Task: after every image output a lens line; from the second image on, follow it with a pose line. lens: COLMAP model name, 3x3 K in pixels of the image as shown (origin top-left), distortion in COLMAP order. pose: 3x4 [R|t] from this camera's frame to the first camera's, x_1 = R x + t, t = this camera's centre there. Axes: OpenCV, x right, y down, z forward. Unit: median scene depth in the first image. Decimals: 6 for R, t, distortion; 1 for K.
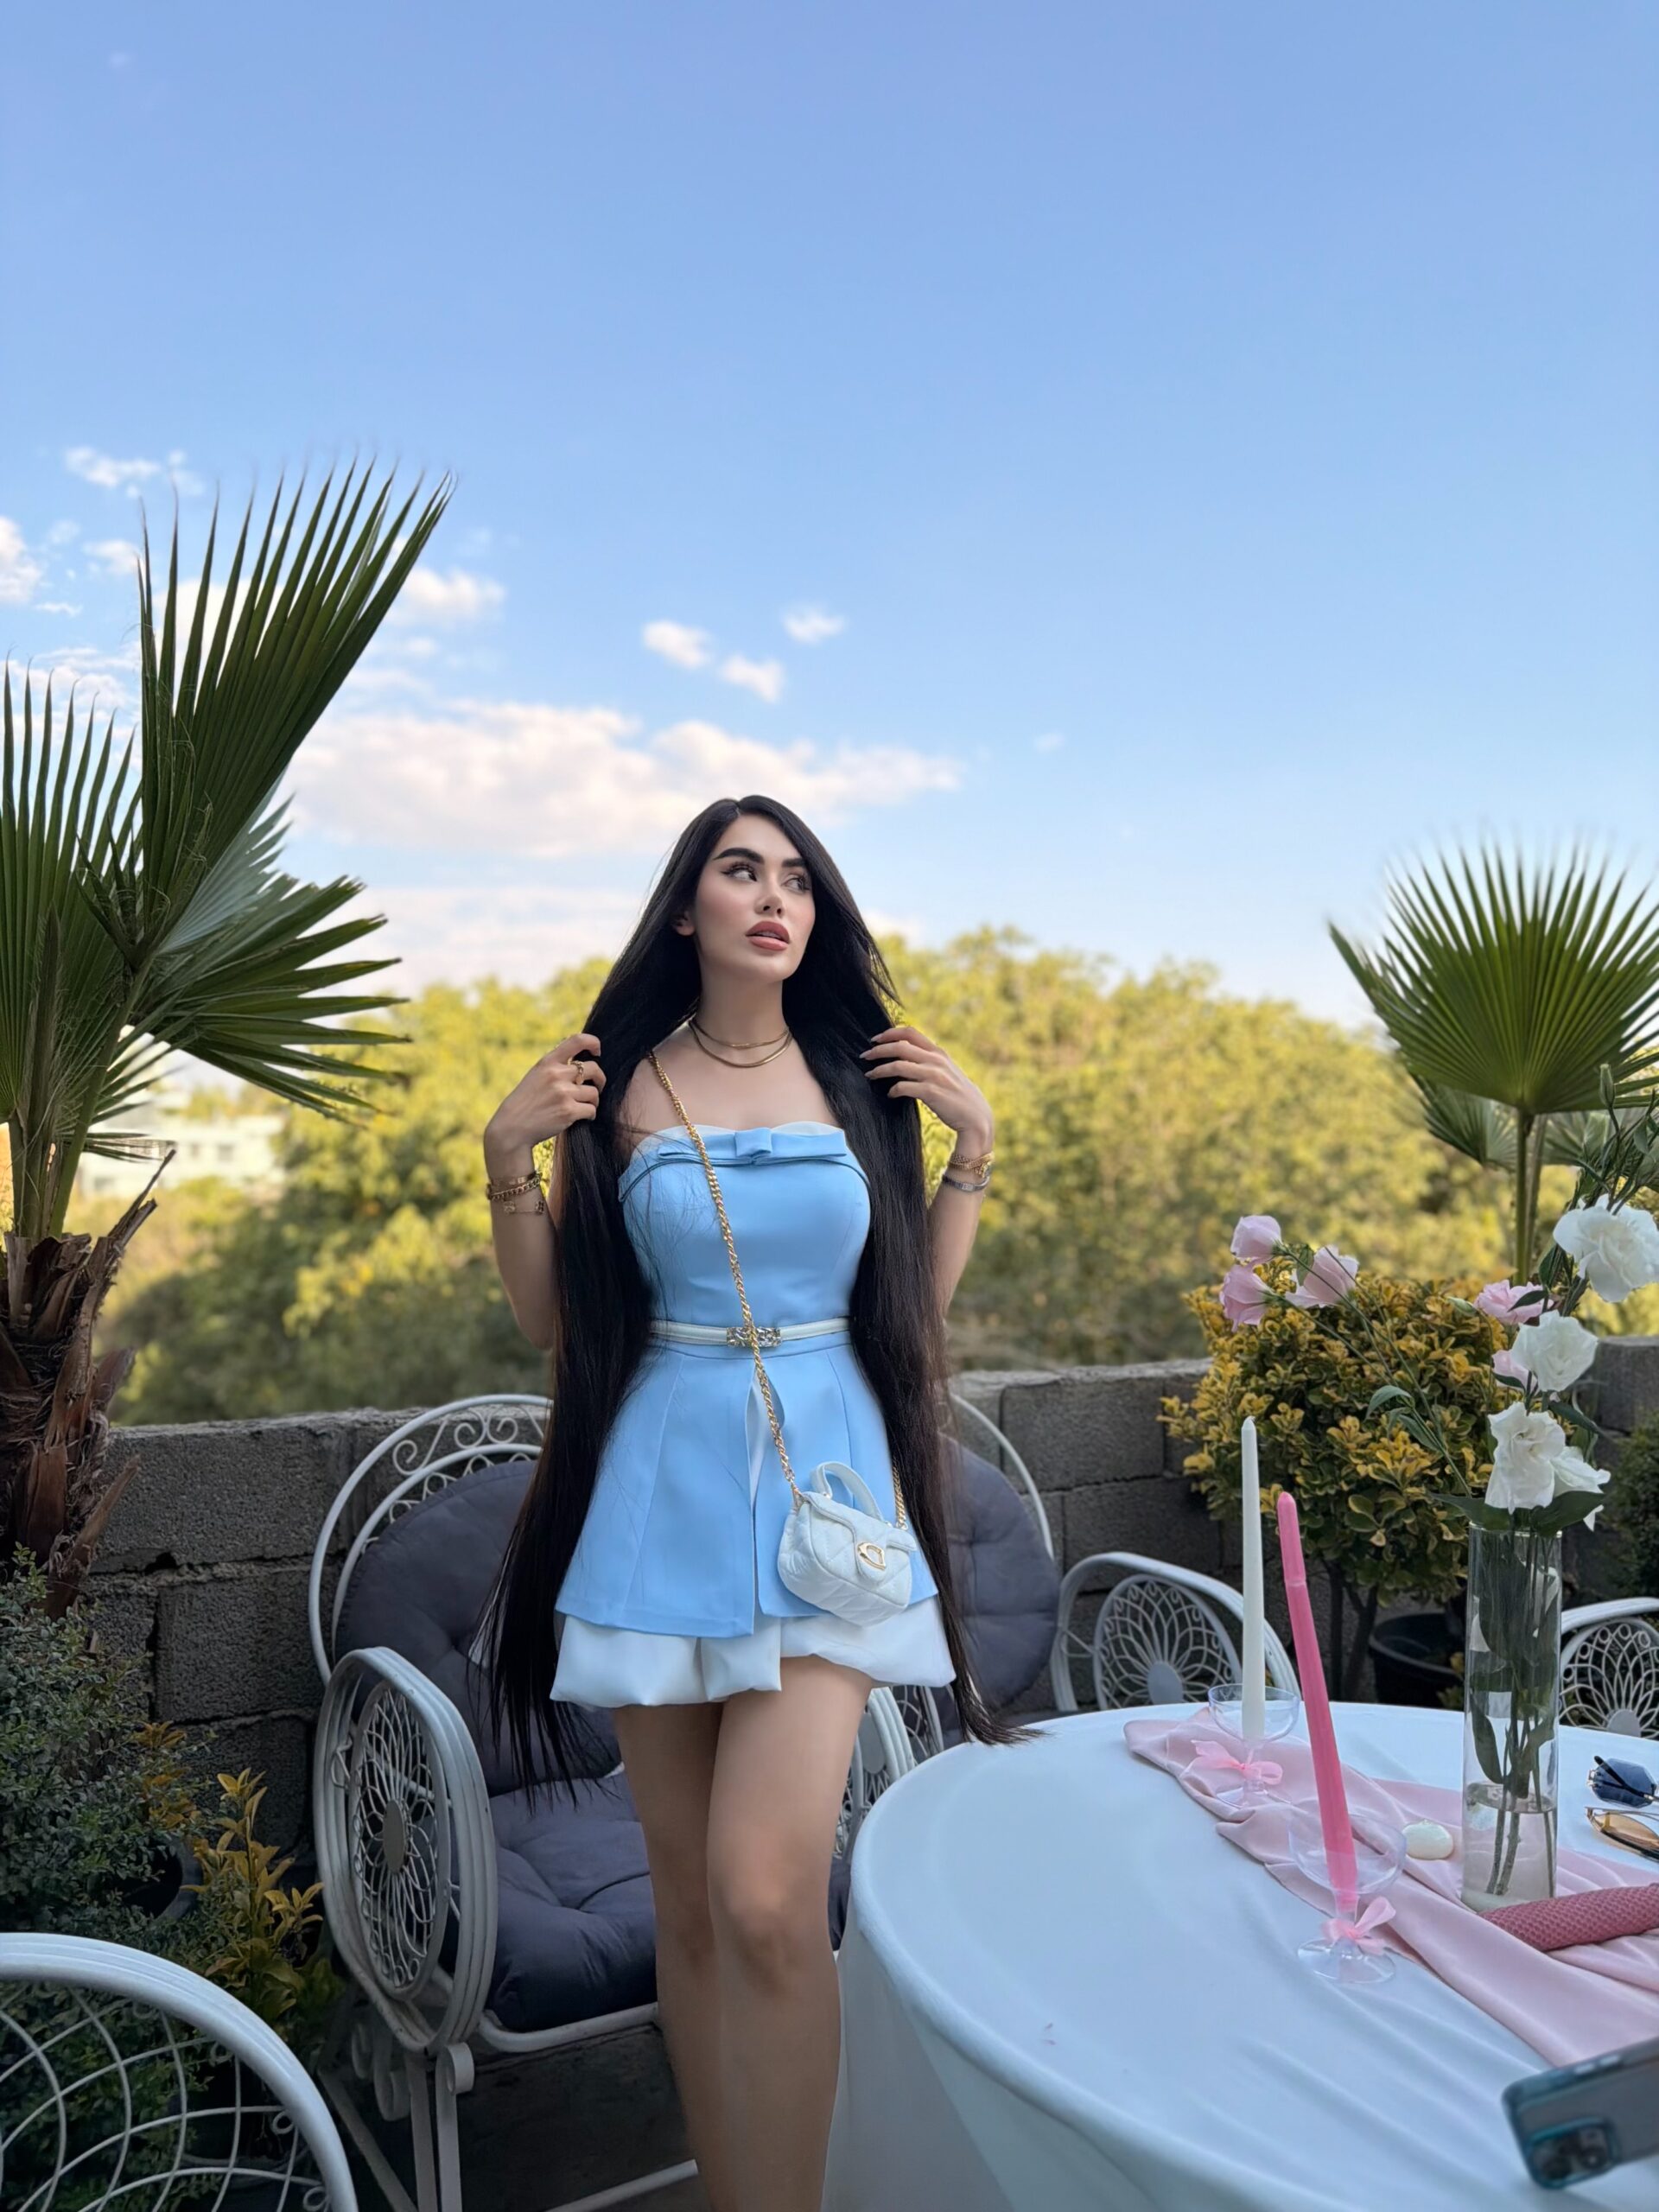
lens RADIAL K [[1522.8, 0, 826.4], [0, 1522.8, 1082.8], [0, 0, 1]] dist [0.035227, -0.063132]
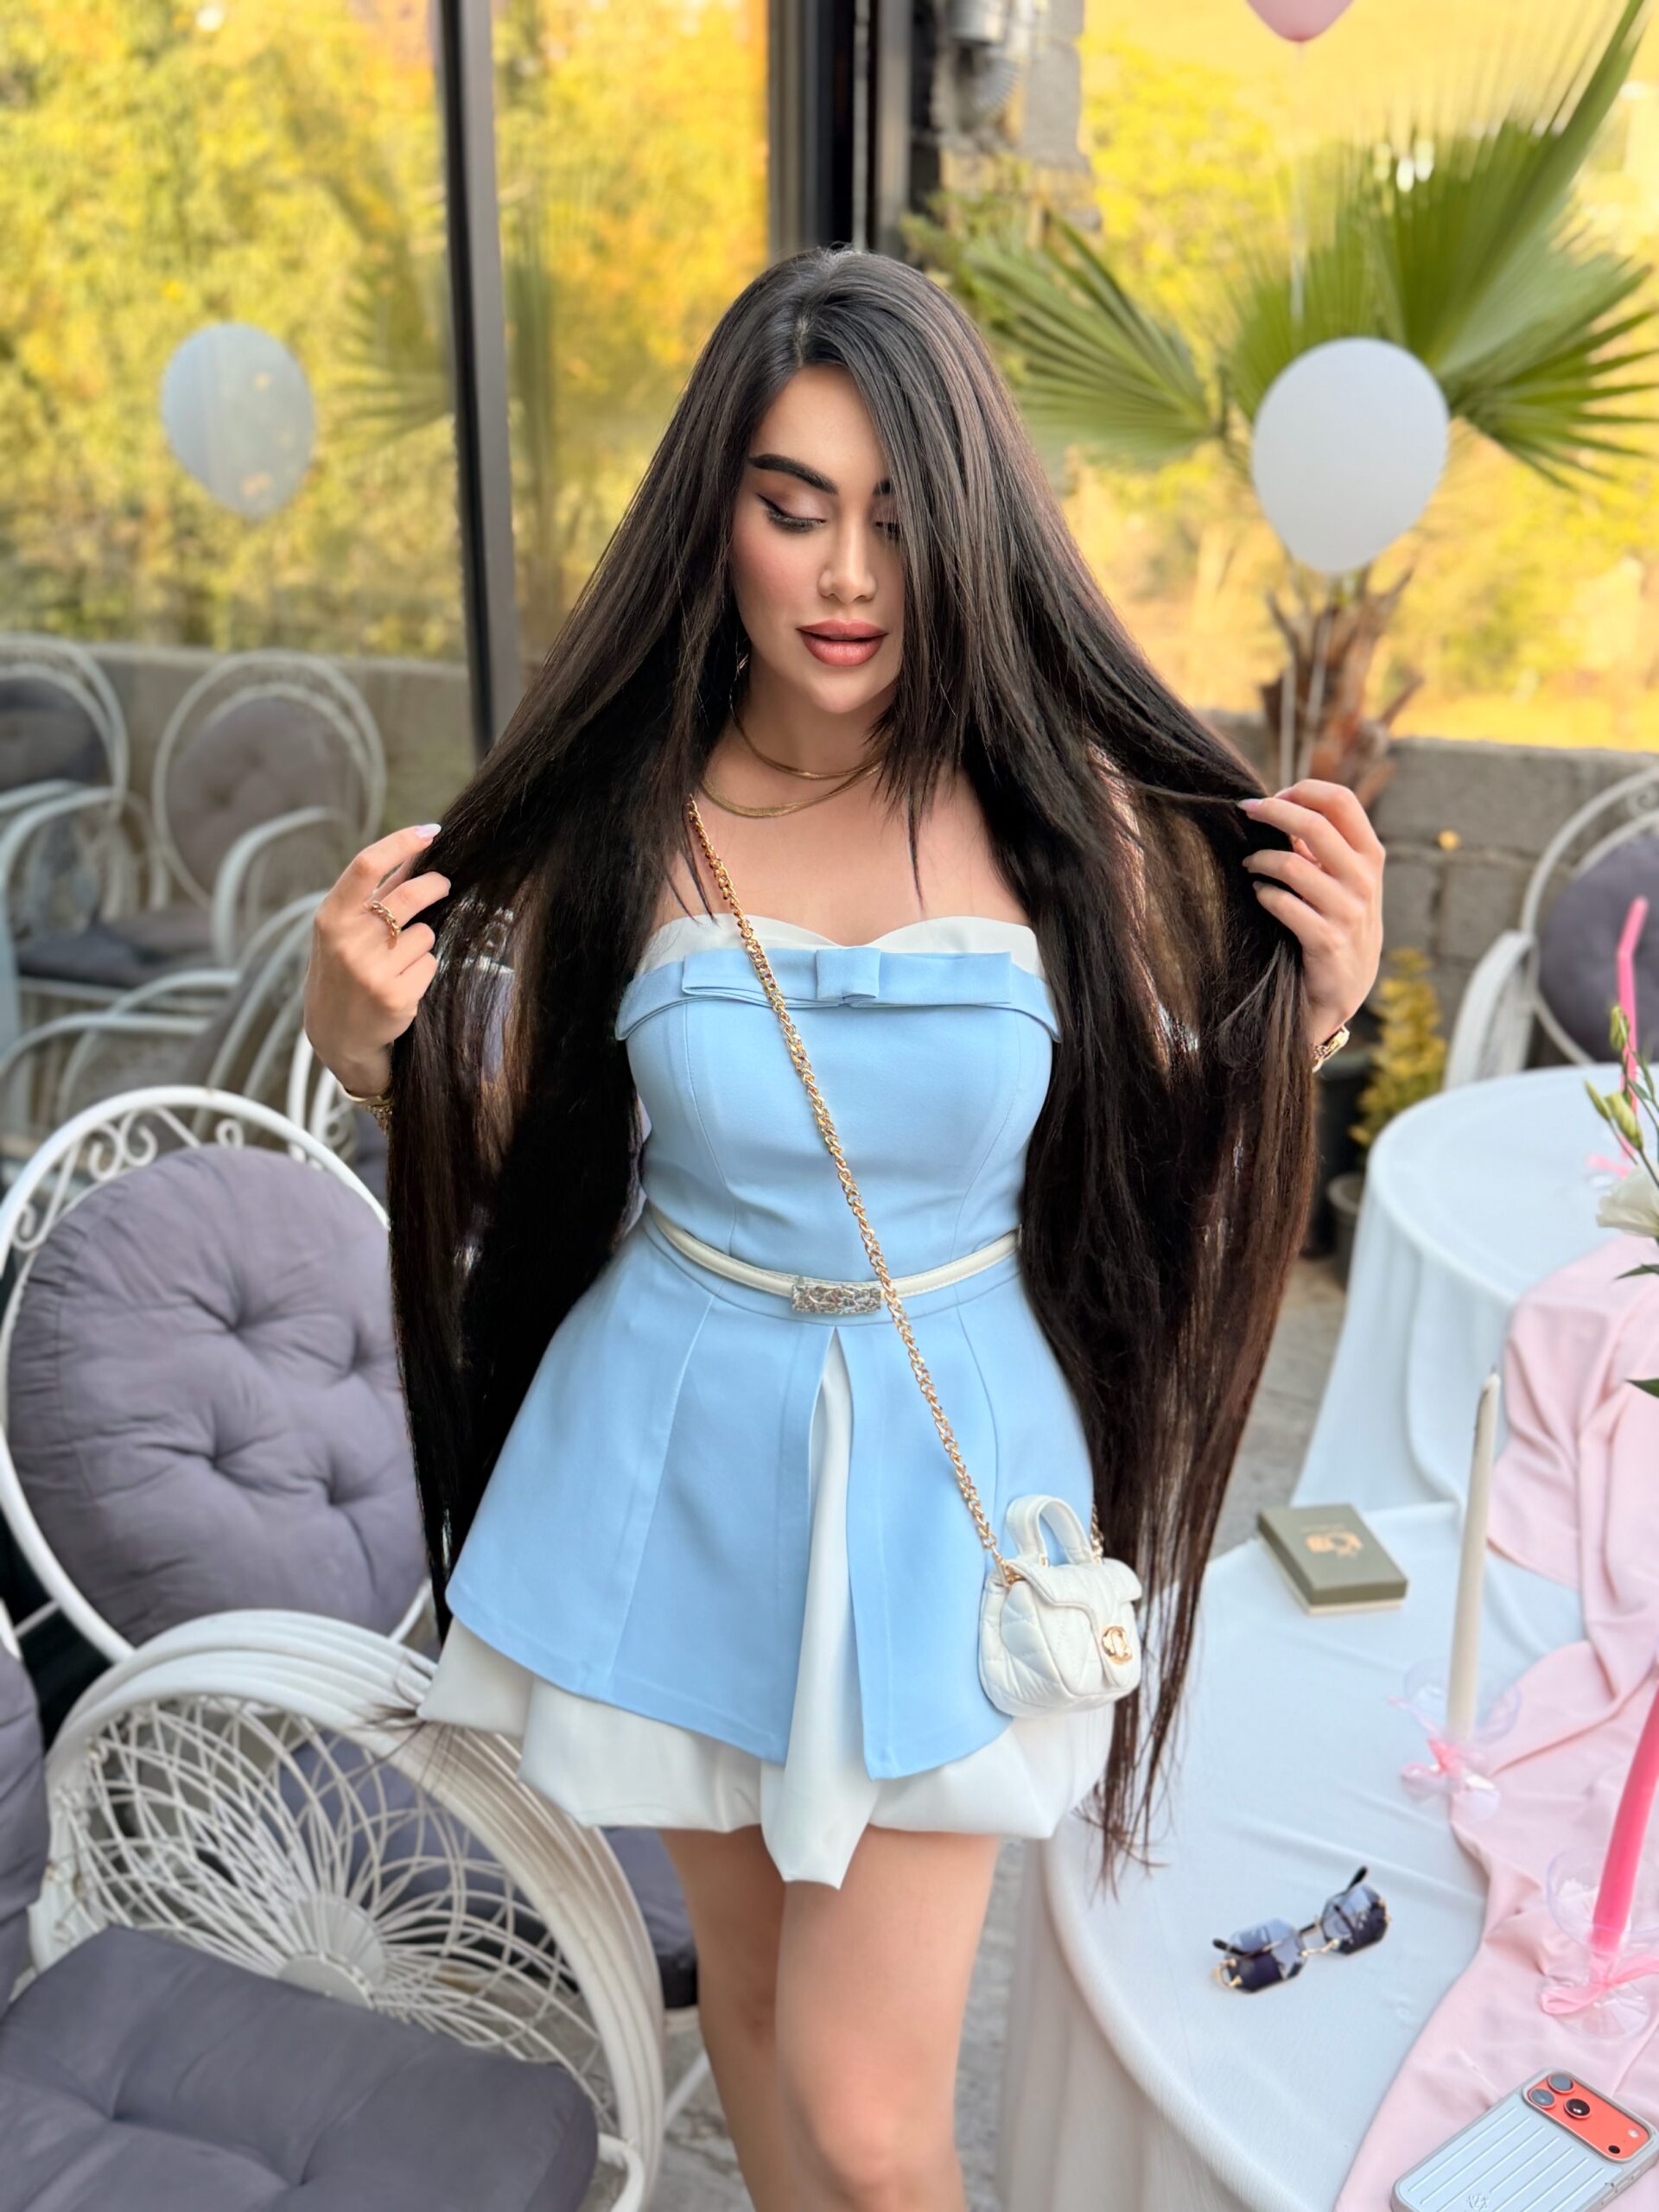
lens RADIAL K [[2213.4, 0, 829.5], [0, 2213.4, 1106.0], [0, 0, 1]] dist [0.178115, -0.413971]
pose [[0.533192, 0.285002, -0.796543, 0.833579], [0.067390, 0.924246, 0.375803, -0.222606], [0.843306, -0.254054, 0.473594, -0.397614]]
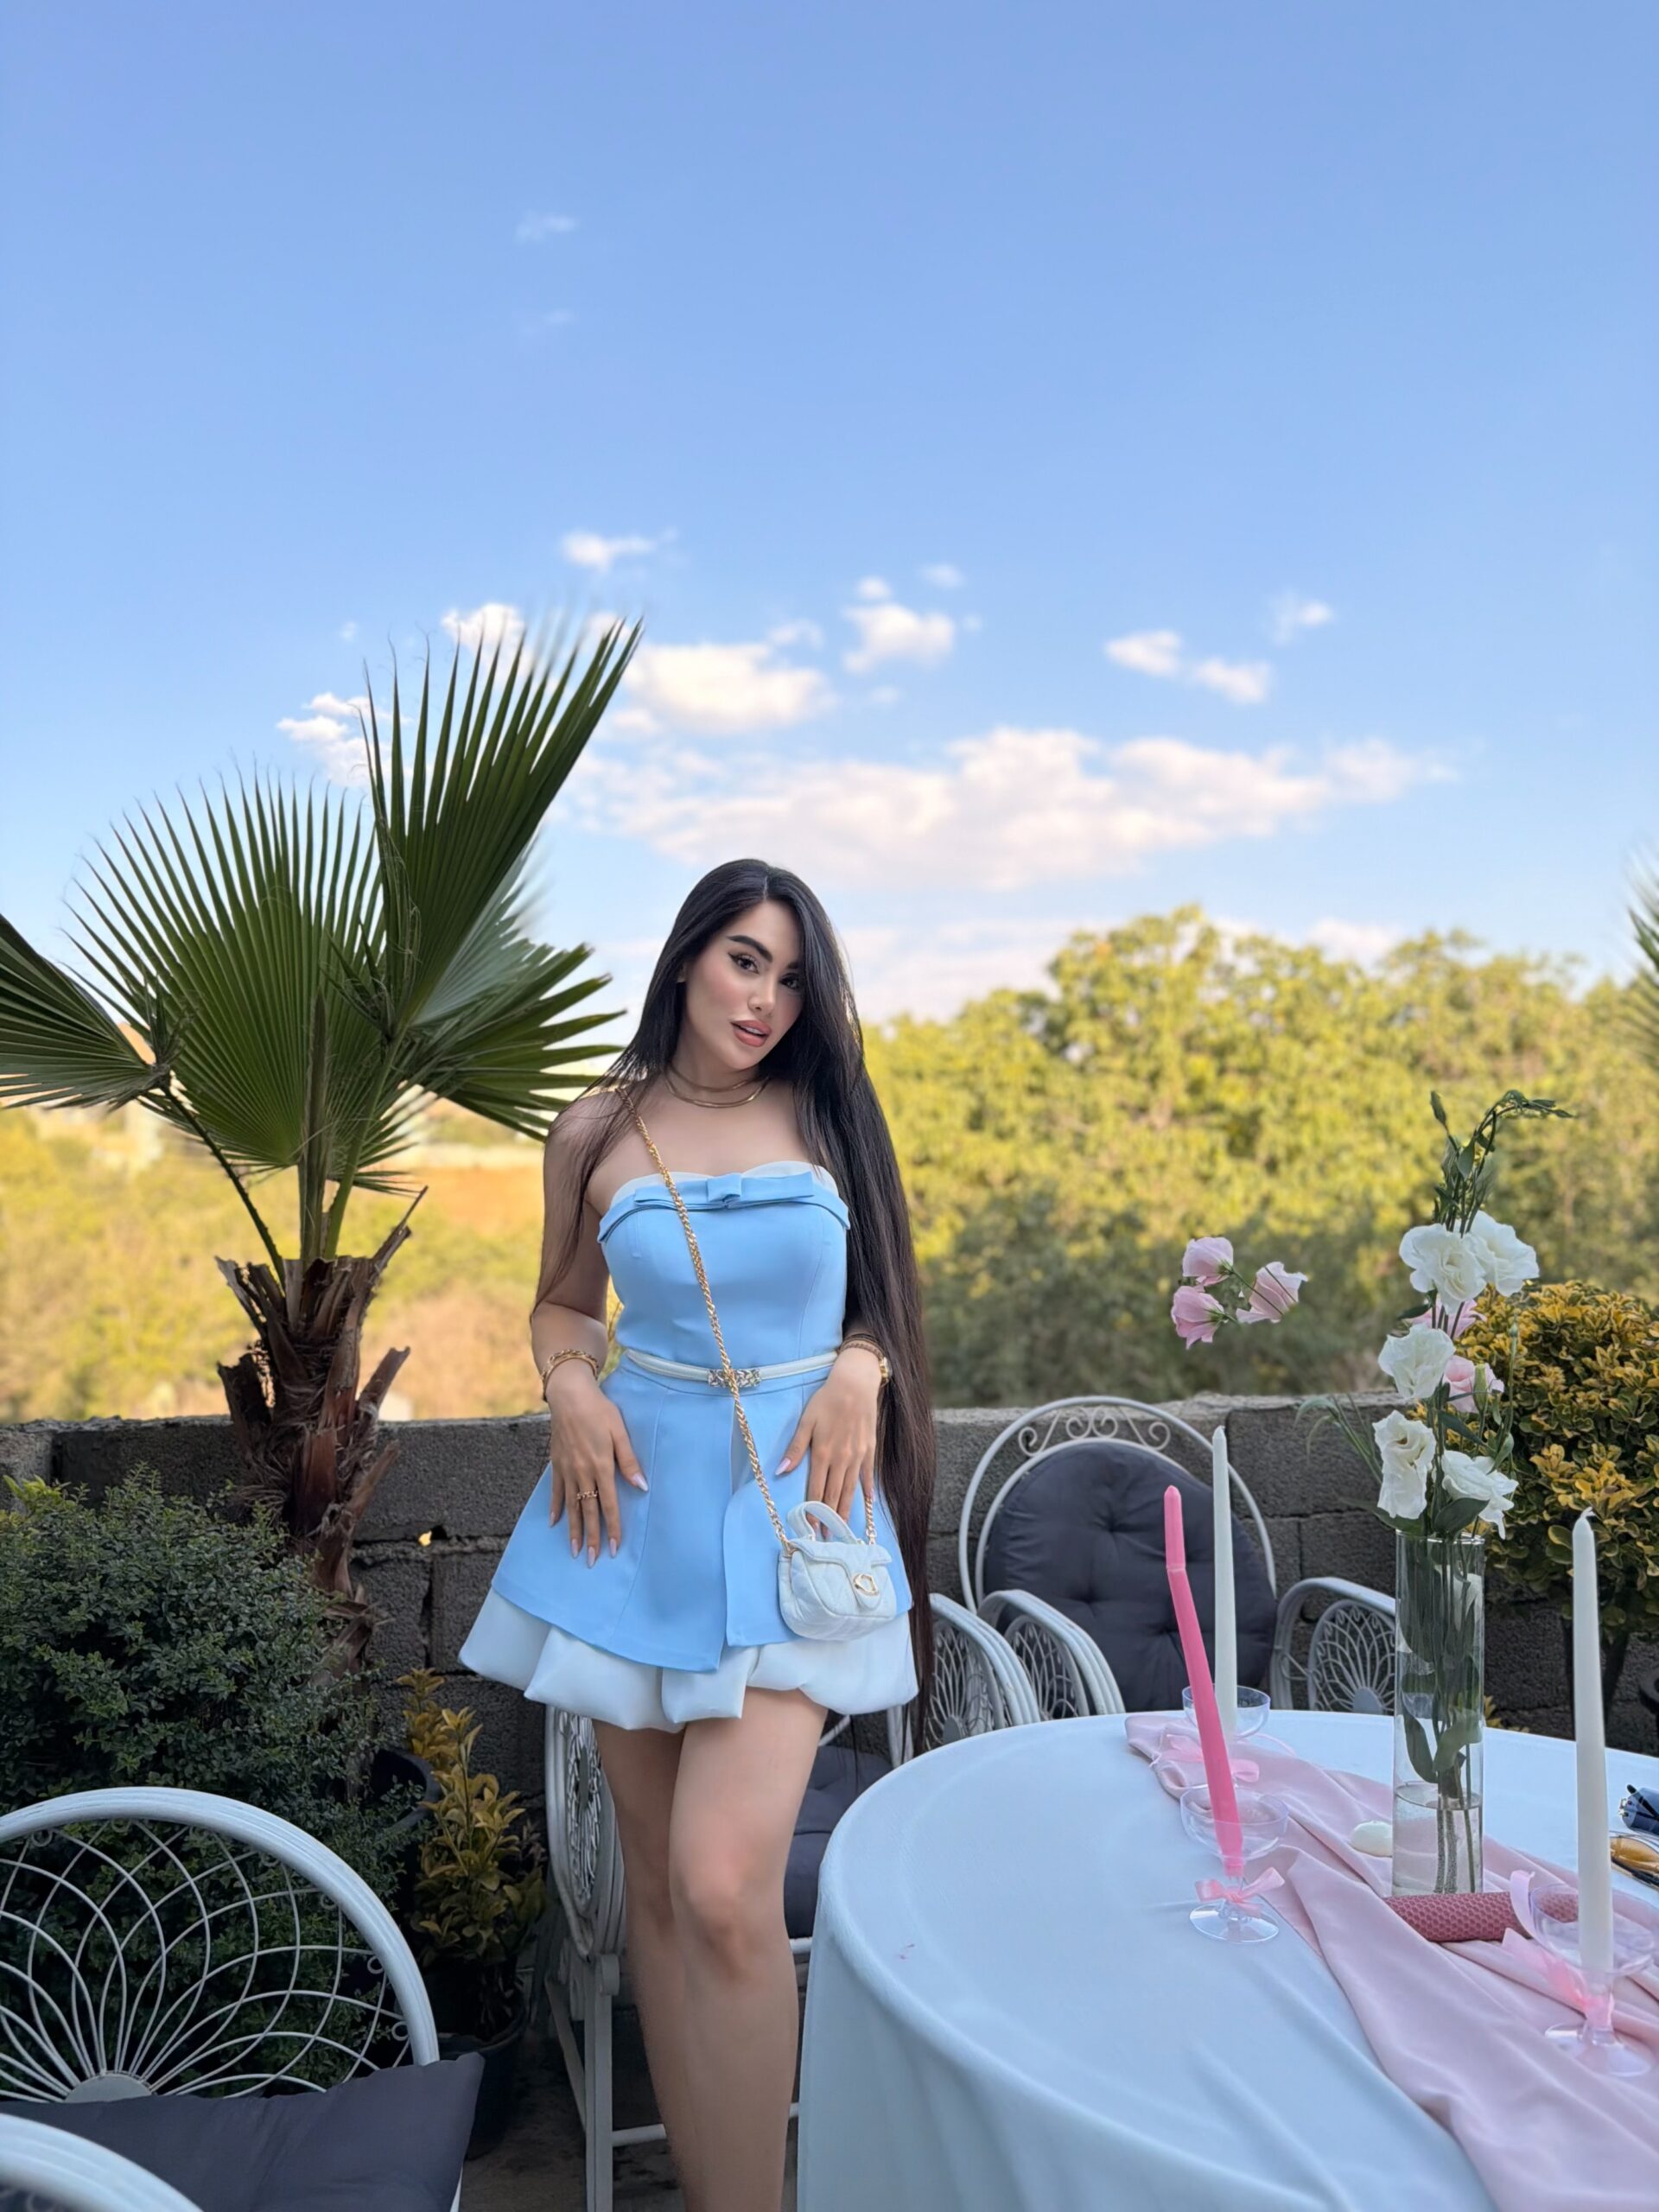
lens RADIAL K [[1512.5, 0, 829.5], [0, 1512.5, 1106.0], [0, 0, 1]] dist [0.087146, -0.176270]
pose [[0.962424, -0.028280, -0.270075, 0.174299], [0.027549, 0.999599, -0.006499, -0.000667], [0.270151, -0.001185, 0.962817, -0.048101]]
